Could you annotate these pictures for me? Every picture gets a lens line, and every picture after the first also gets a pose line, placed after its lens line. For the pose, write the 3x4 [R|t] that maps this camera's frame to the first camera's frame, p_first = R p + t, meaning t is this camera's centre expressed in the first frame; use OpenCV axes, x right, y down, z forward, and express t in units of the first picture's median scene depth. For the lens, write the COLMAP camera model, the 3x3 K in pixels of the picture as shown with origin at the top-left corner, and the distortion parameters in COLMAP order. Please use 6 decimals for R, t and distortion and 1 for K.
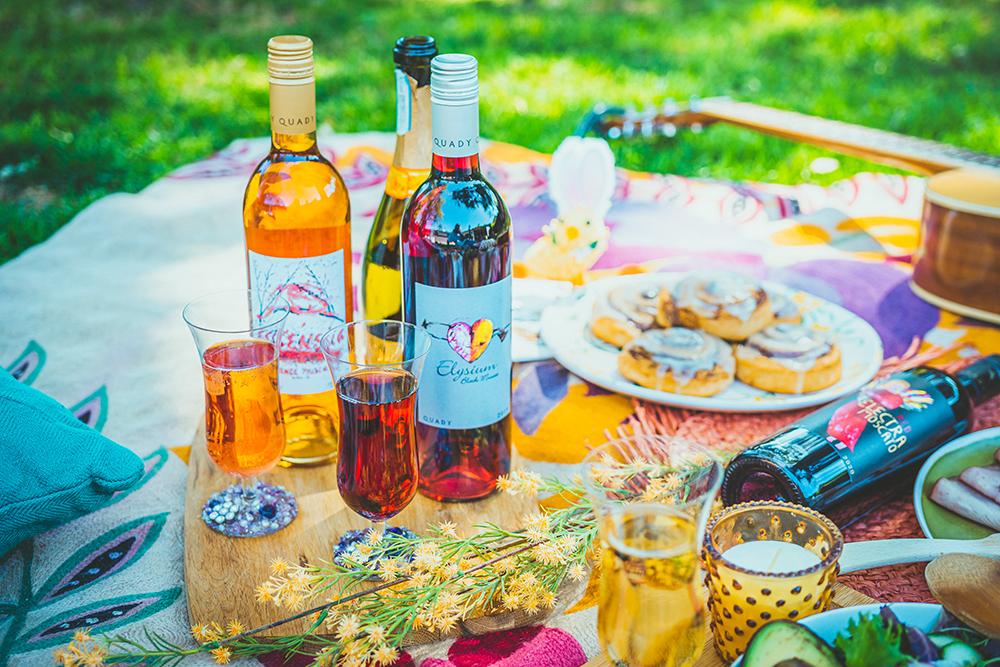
lens RADIAL K [[1455.6, 0, 500.0], [0, 1455.6, 333.5], [0, 0, 1]] dist [0.033985, 0.077585]
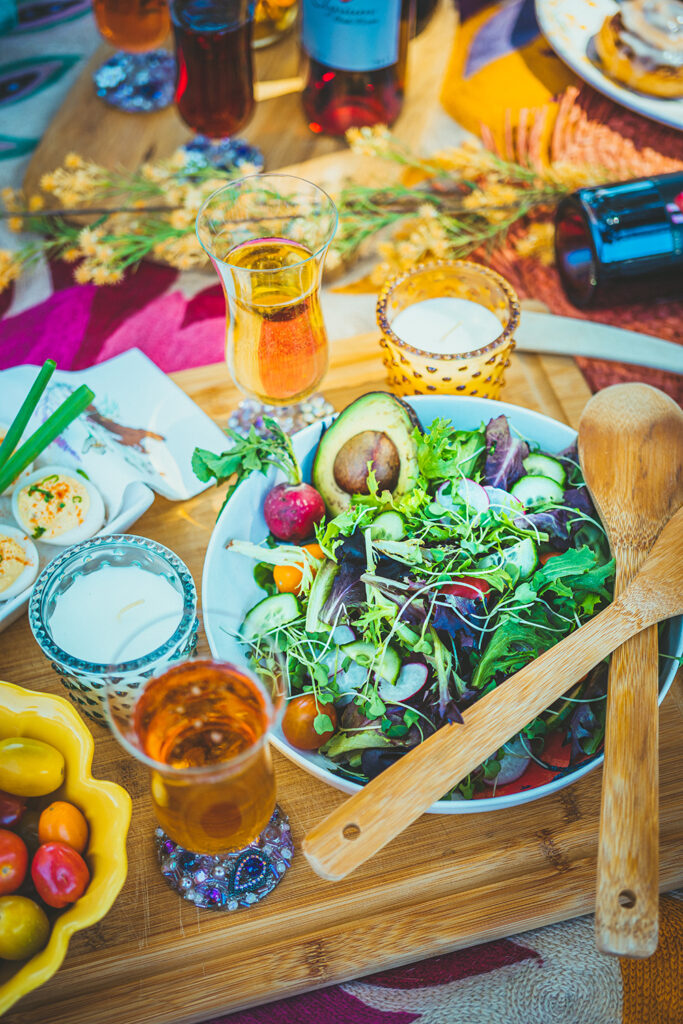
lens RADIAL K [[1490.6, 0, 341.5], [0, 1490.6, 512.0], [0, 0, 1]] dist [0.033985, 0.077585]
pose [[0.870512, 0.396963, -0.290910, 0.318382], [-0.203871, 0.828867, 0.520975, -0.172862], [0.447934, -0.394207, 0.802469, 0.071585]]
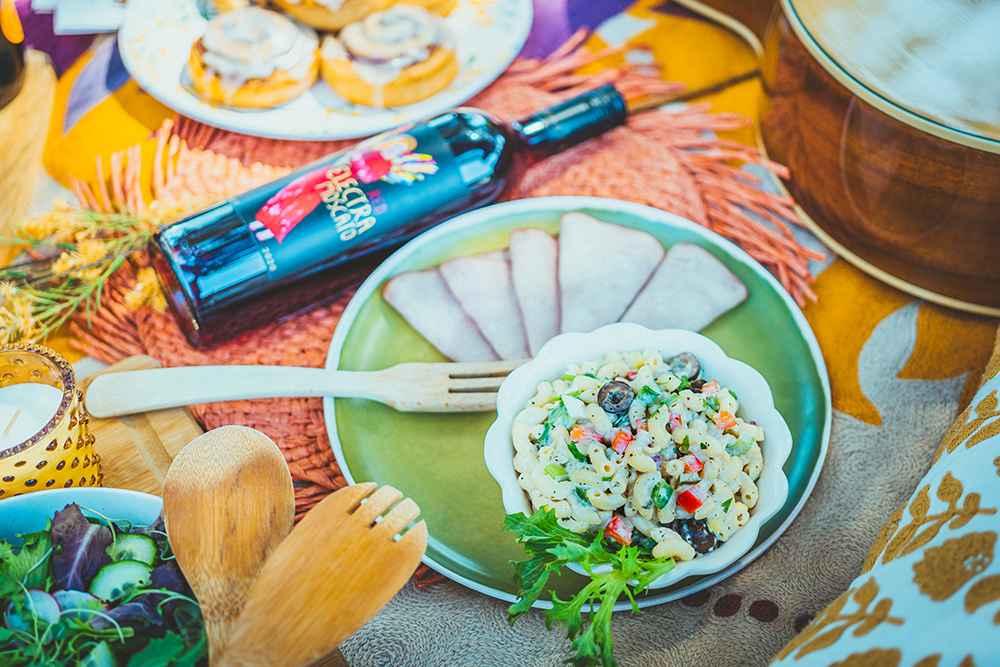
lens RADIAL K [[1455.6, 0, 500.0], [0, 1455.6, 333.5], [0, 0, 1]] dist [0.033985, 0.077585]
pose [[0.967069, 0.127586, -0.220226, 0.454416], [-0.025498, 0.909492, 0.414938, -0.184356], [0.253234, -0.395658, 0.882795, 0.210141]]
